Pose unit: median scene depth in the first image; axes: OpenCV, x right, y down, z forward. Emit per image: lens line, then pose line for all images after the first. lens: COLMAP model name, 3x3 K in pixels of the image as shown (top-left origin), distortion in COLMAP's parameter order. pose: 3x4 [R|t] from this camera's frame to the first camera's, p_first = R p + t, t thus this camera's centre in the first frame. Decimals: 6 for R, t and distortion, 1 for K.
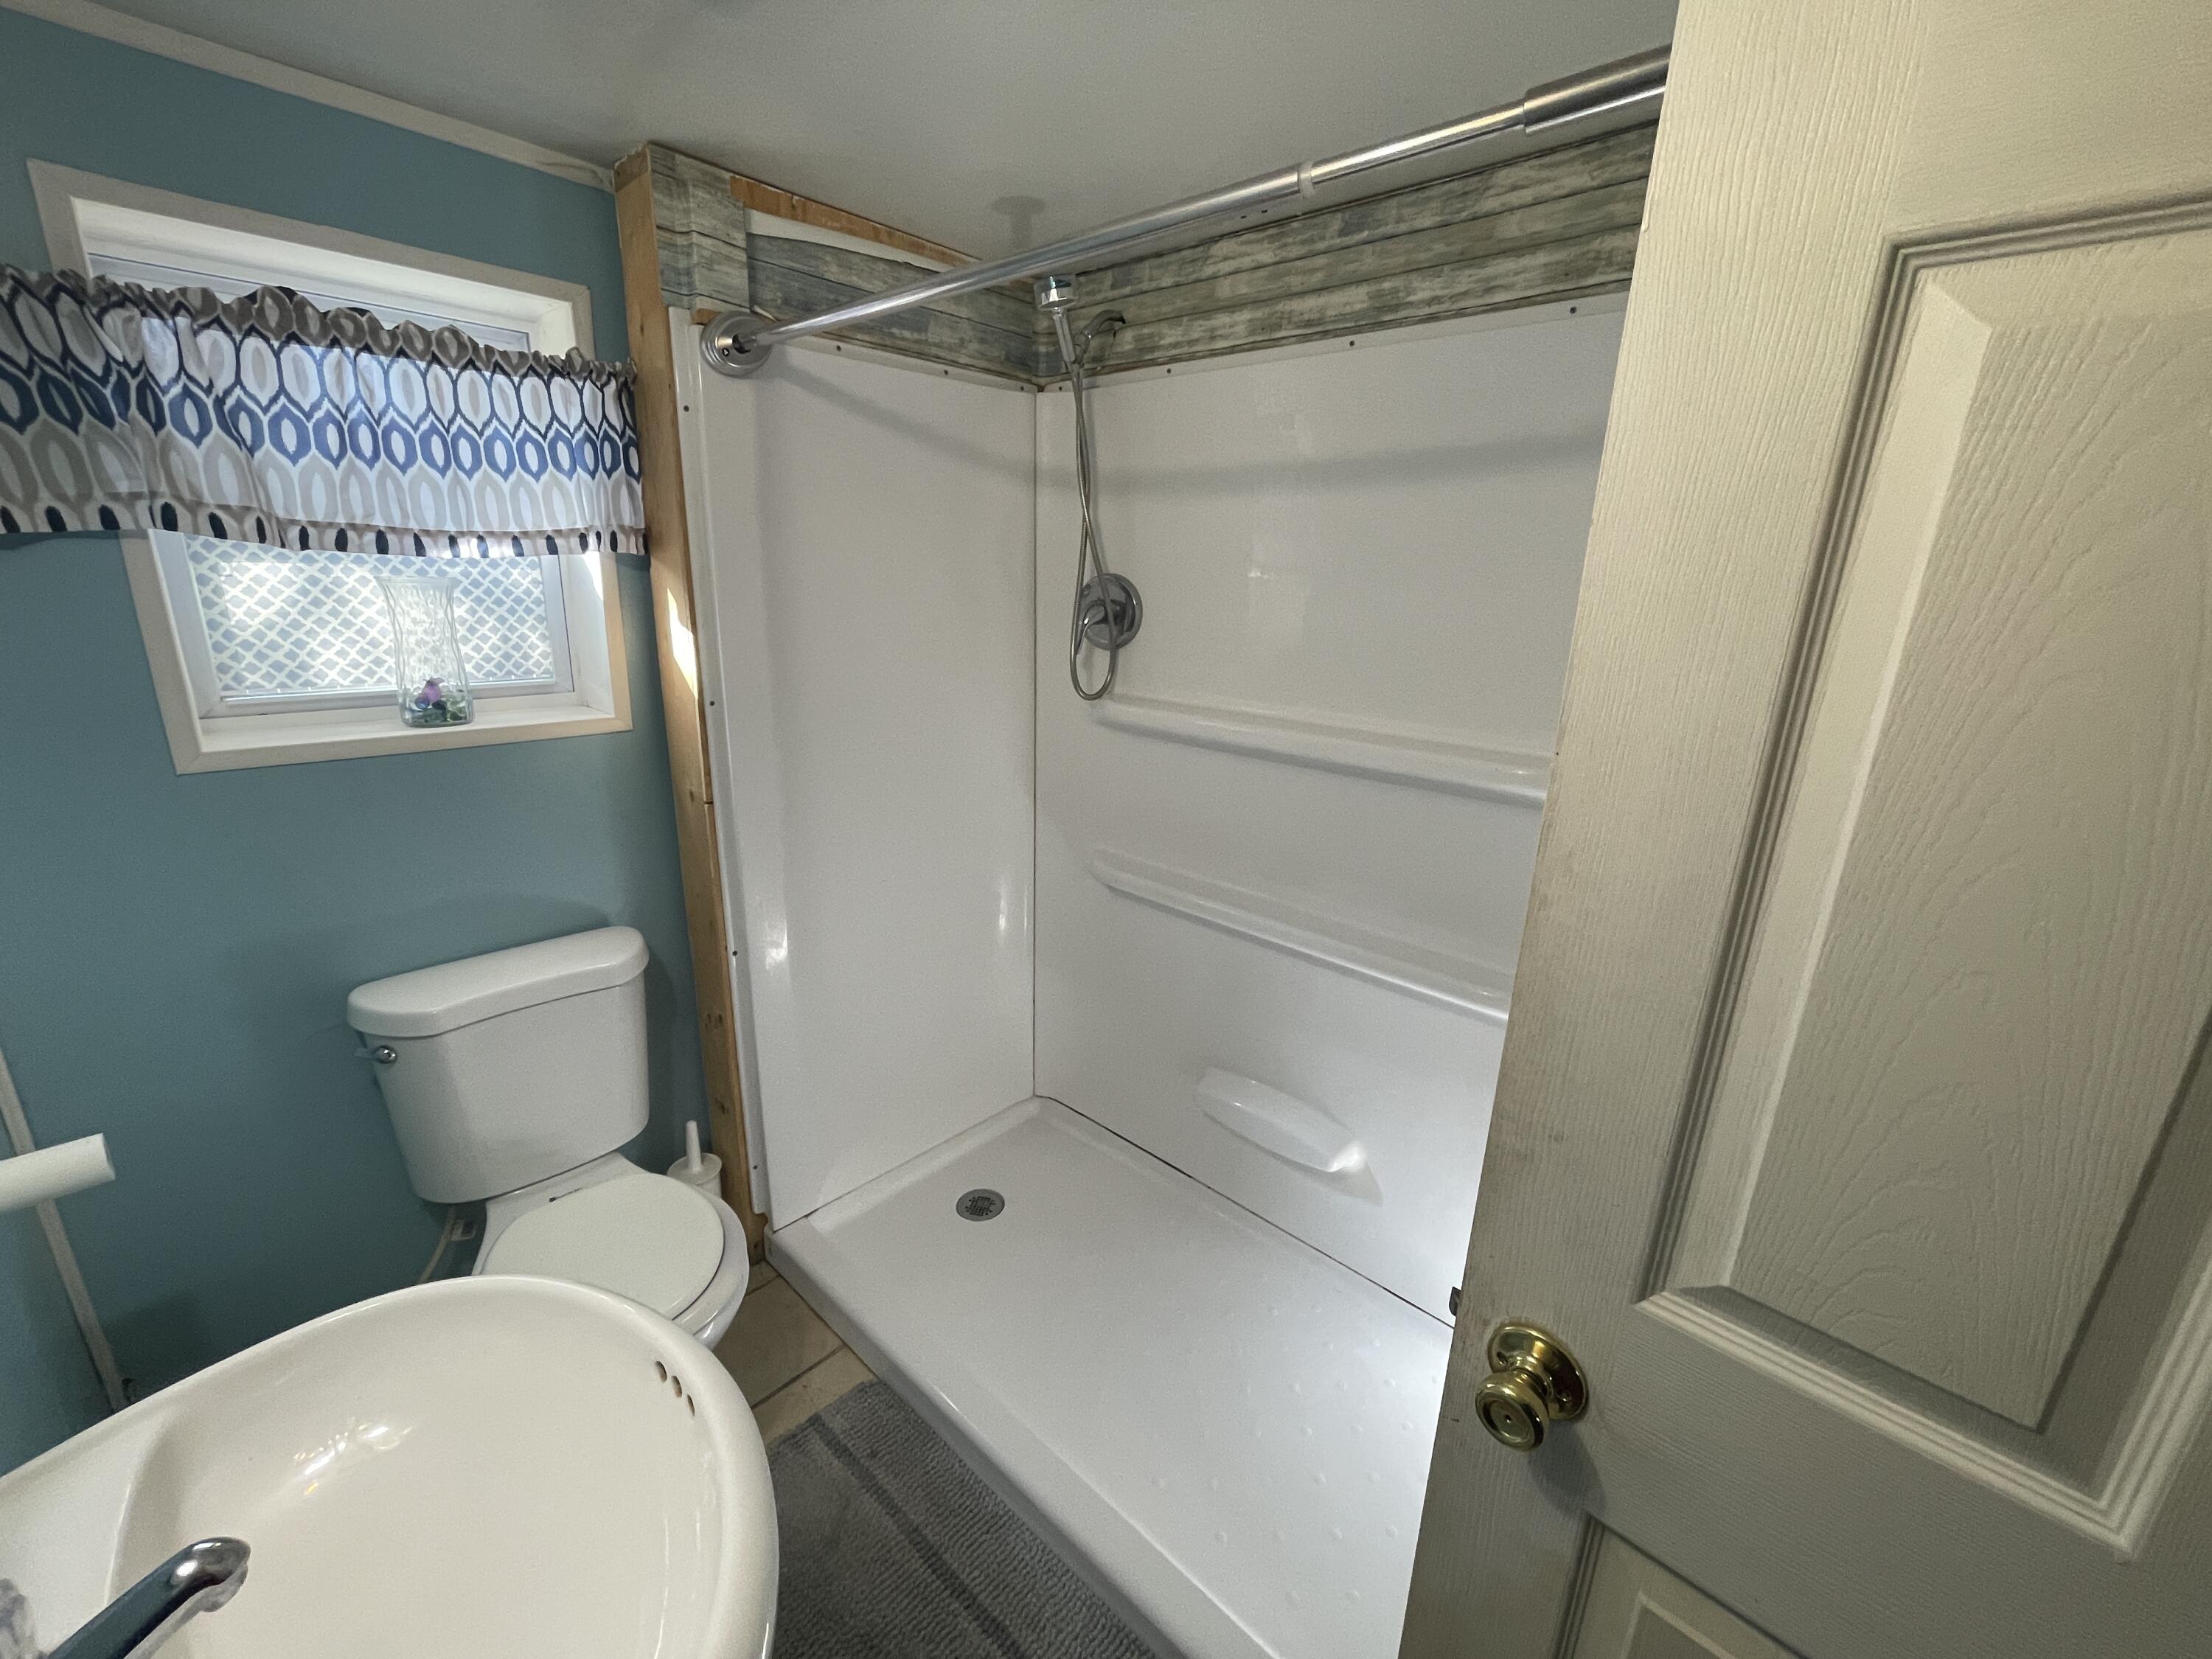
lens RADIAL K [[895.1, 0, 1106.2], [0, 895.1, 824.0], [0, 0, 1]] dist [-0.014405, 0.002030]
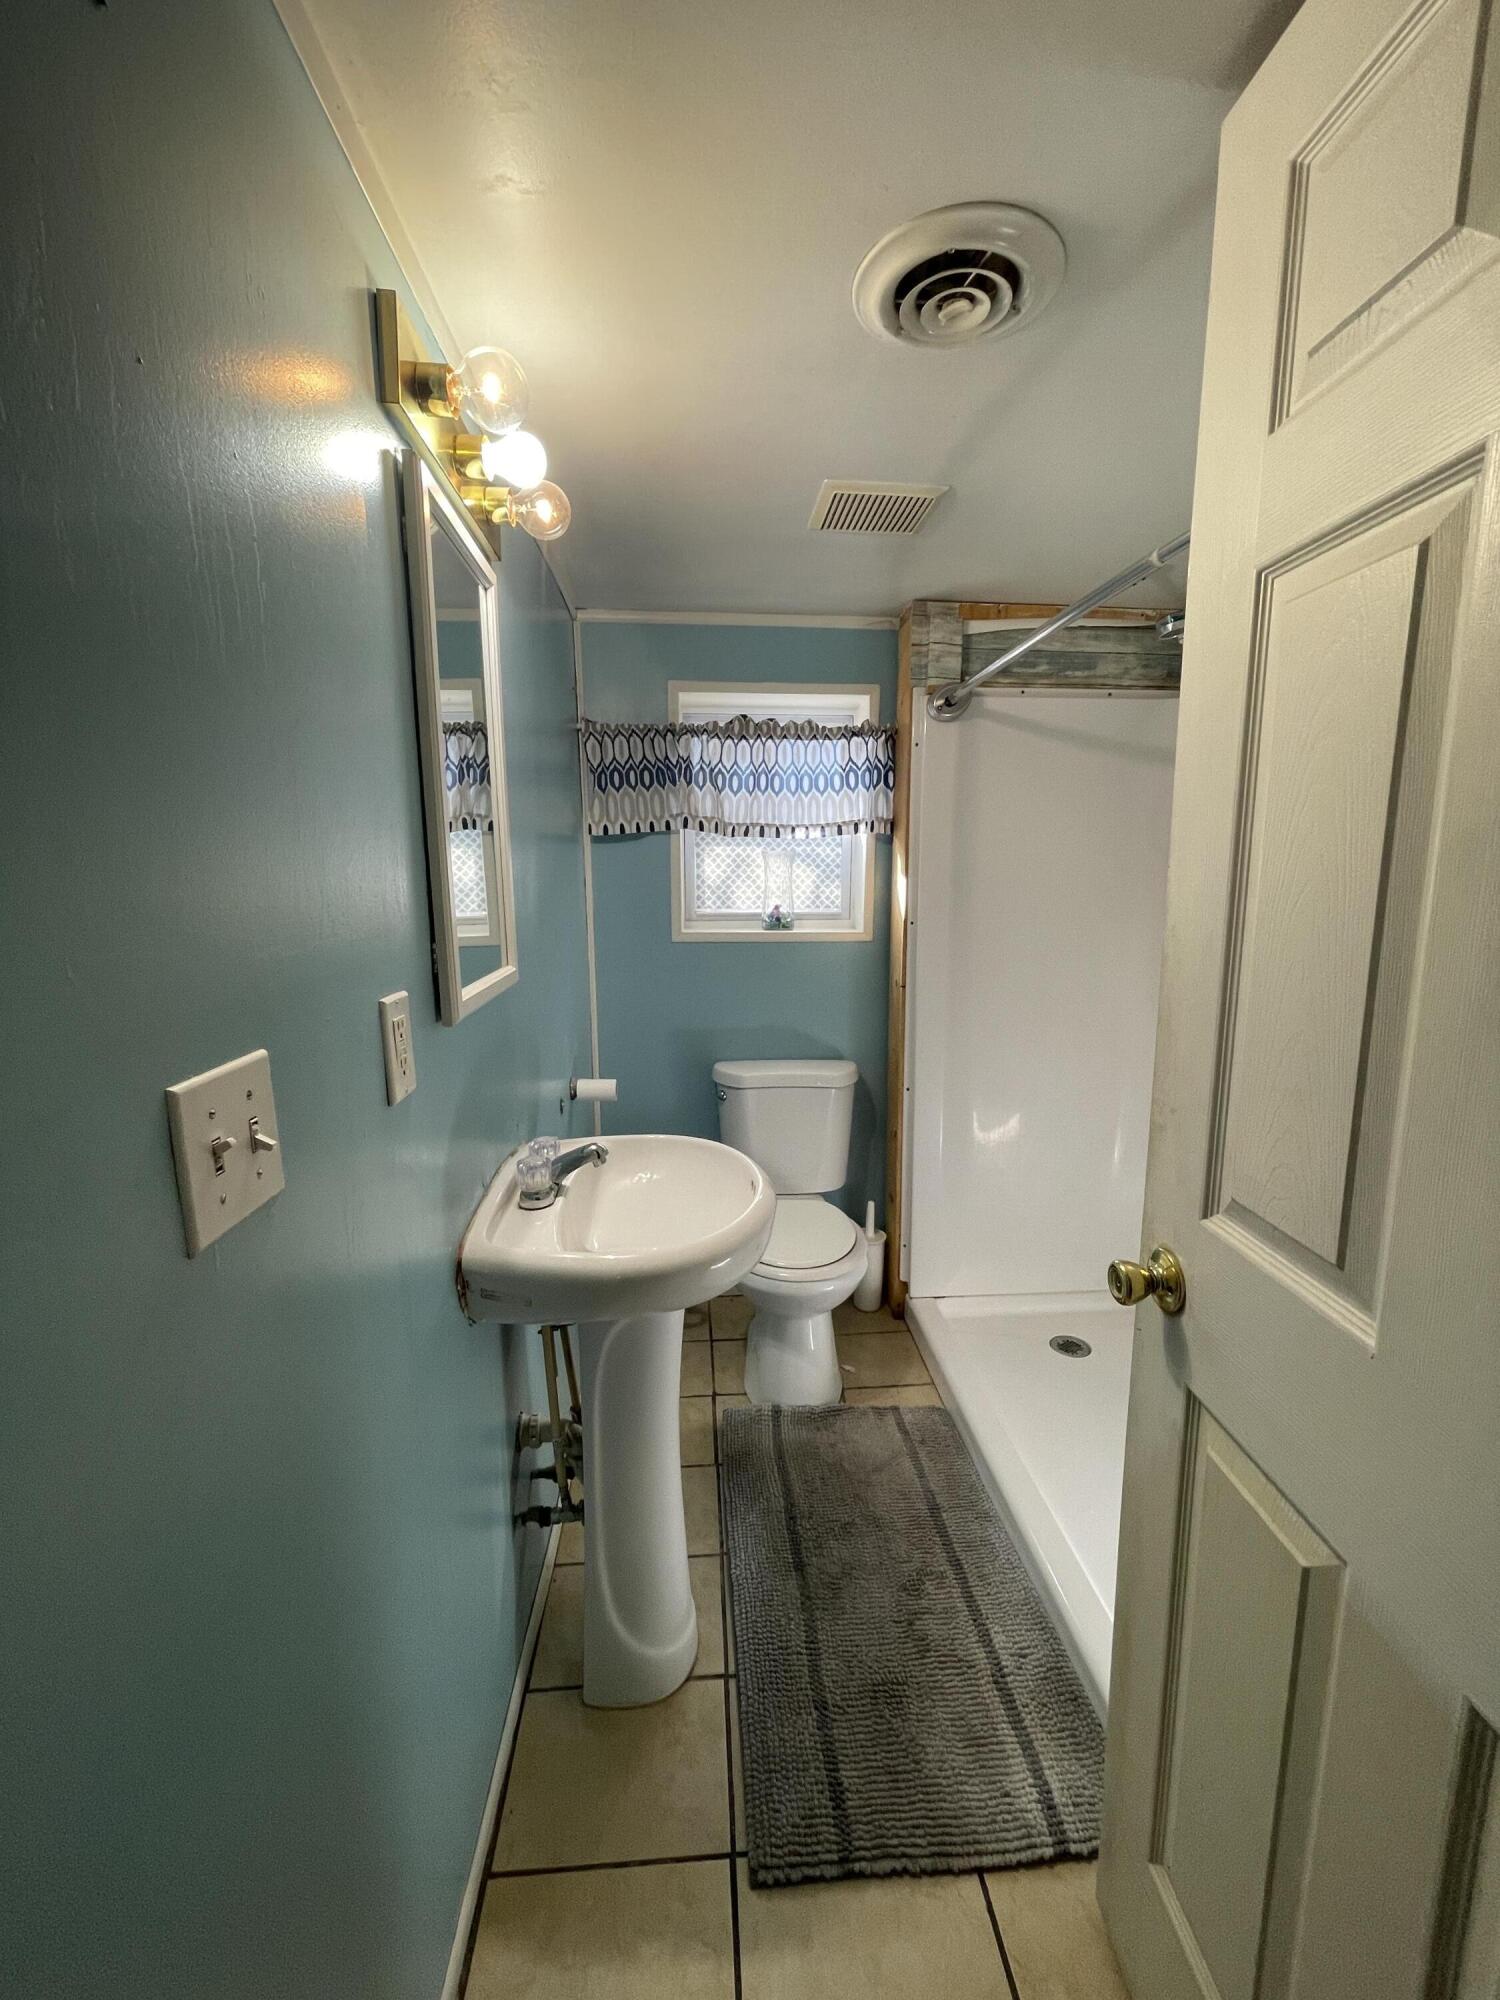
lens RADIAL K [[809.3, 0, 744.7], [0, 809.3, 1001.3], [0, 0, 1]] dist [-0.014405, 0.002030]
pose [[0.720362, 0.078955, -0.689089, 0.383426], [-0.165114, 0.984459, -0.059809, 0.152527], [0.673658, 0.156862, 0.722204, -0.238983]]
